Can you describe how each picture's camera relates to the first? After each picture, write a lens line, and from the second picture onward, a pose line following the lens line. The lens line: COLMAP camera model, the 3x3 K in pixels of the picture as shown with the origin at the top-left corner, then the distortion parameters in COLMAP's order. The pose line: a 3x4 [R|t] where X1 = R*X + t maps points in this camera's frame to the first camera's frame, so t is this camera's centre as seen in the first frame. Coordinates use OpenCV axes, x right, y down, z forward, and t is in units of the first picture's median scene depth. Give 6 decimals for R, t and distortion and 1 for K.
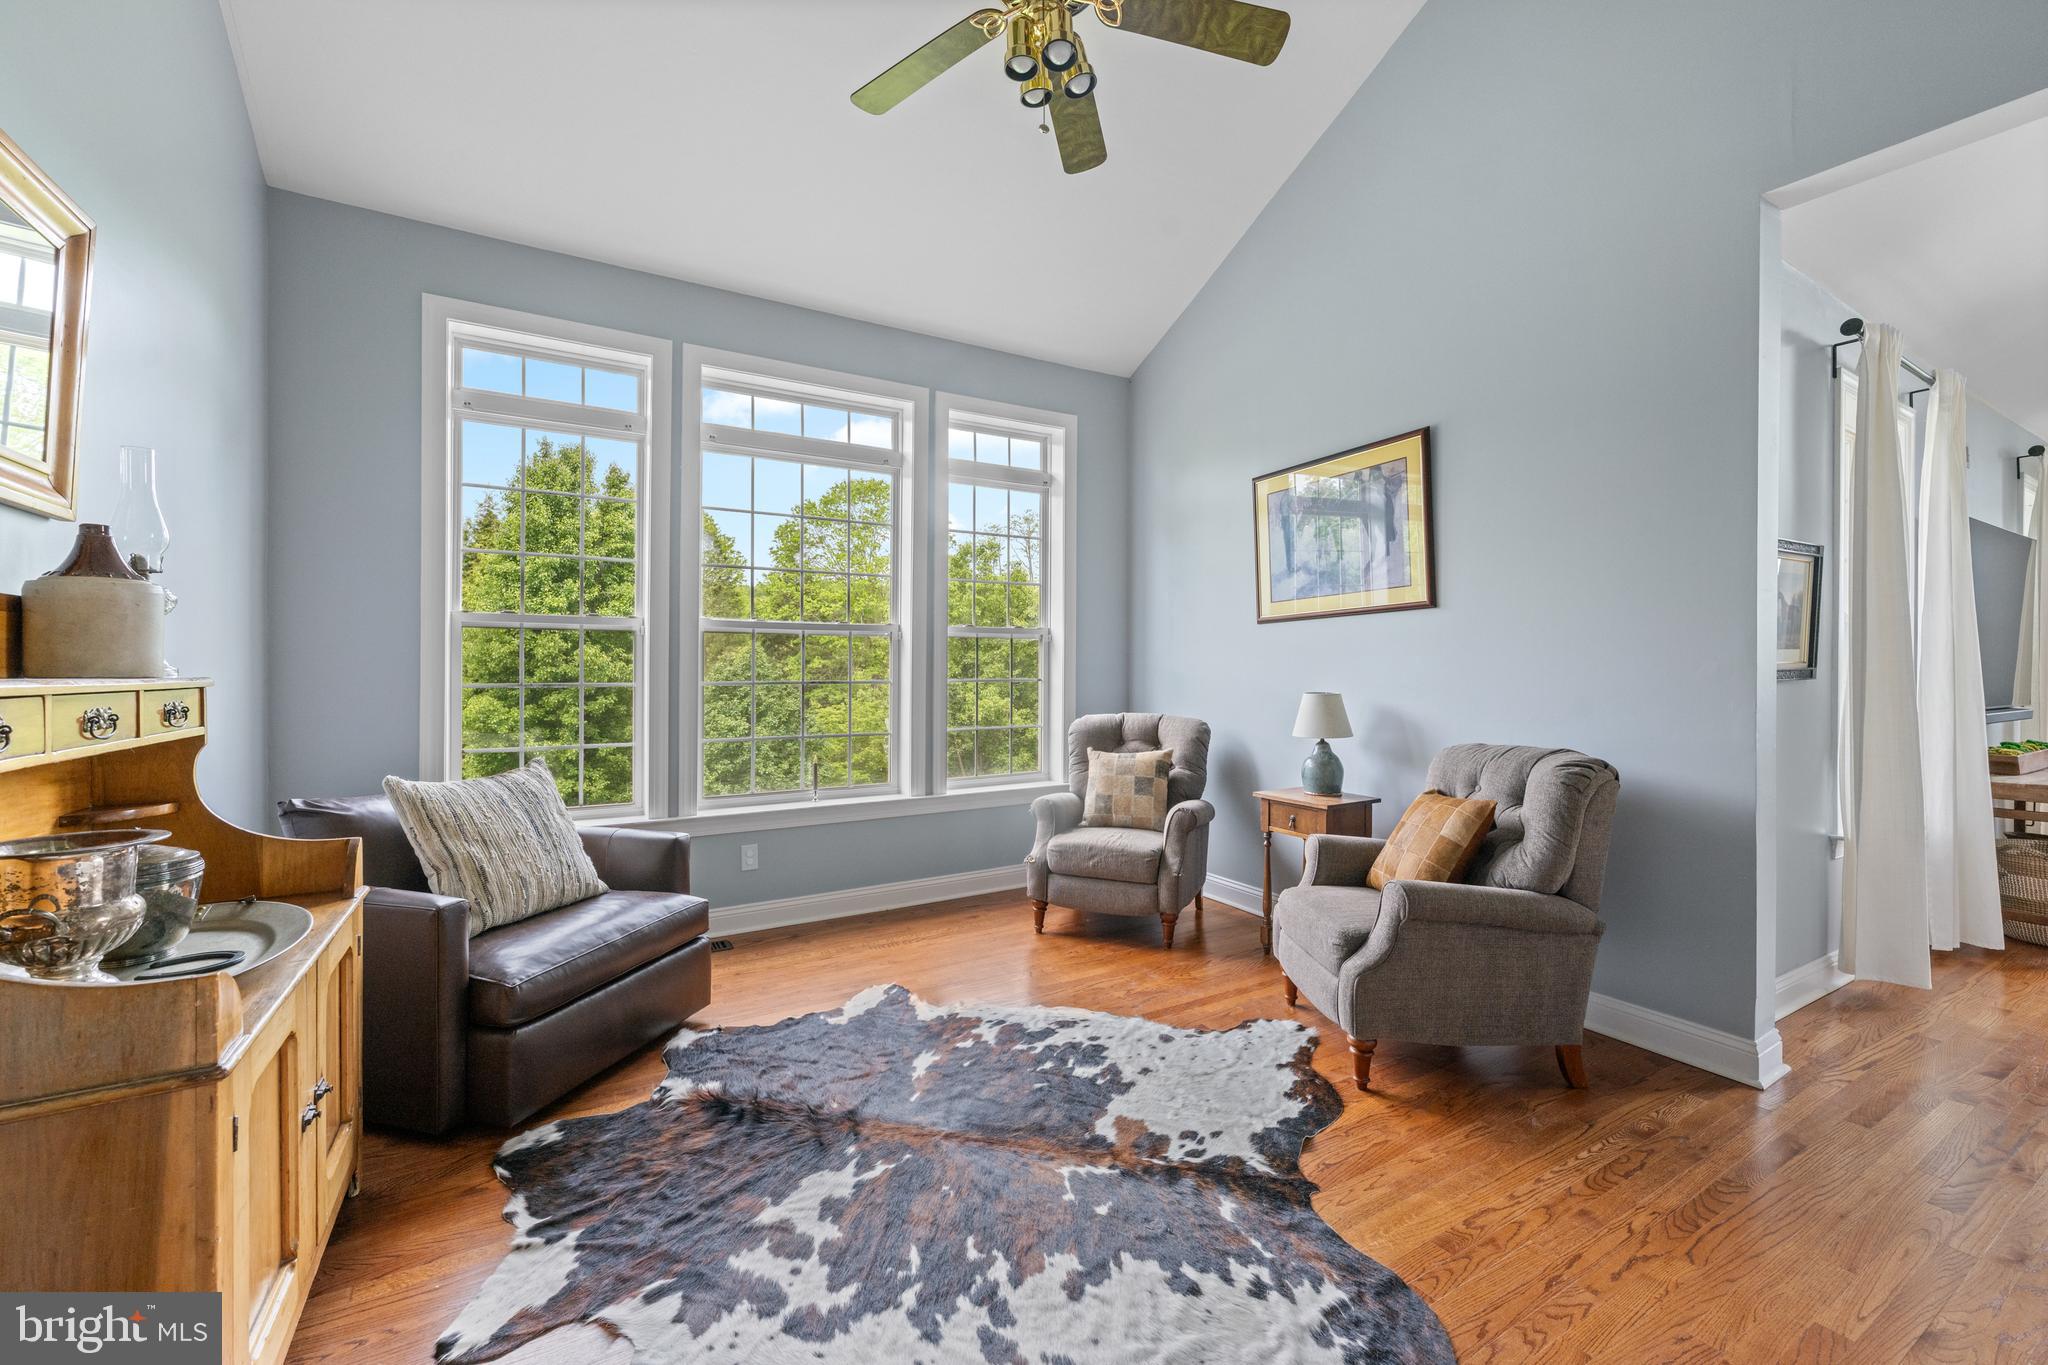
lens RADIAL K [[818.0, 0, 1024.0], [0, 818.0, 682.5], [0, 0, 1]] dist [-0.000740, 0.000097]
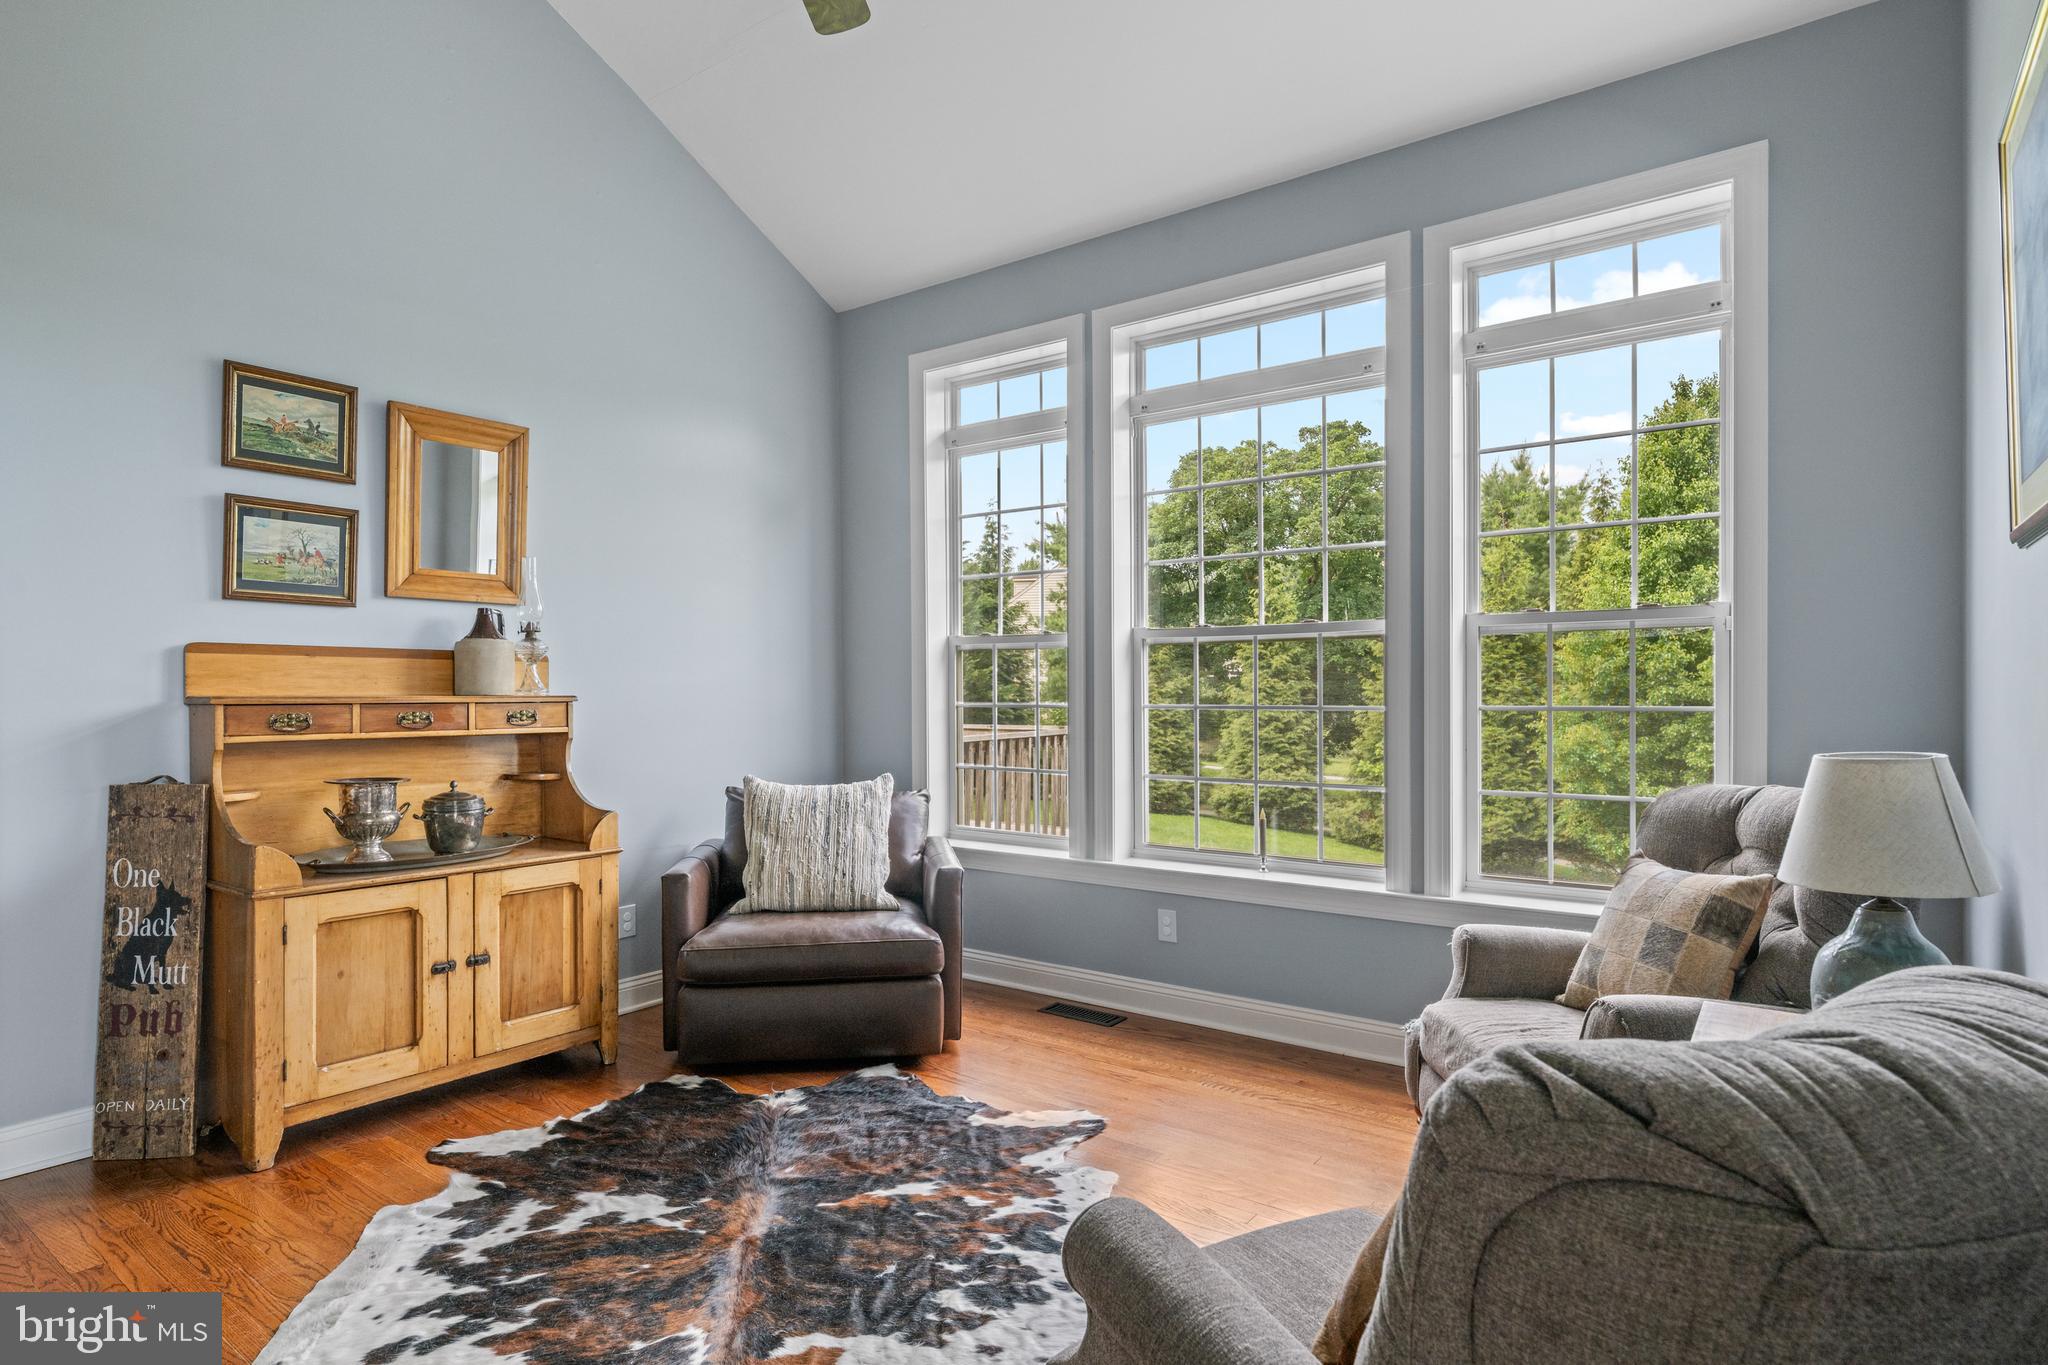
lens RADIAL K [[1087.7, 0, 1020.9], [0, 1087.7, 716.1], [0, 0, 1]] dist [0.001667, -0.000953]
pose [[0.387428, 0.020467, -0.921673, 0.828285], [-0.013268, 0.999774, 0.016624, -0.007455], [0.921805, 0.005788, 0.387612, 0.656768]]
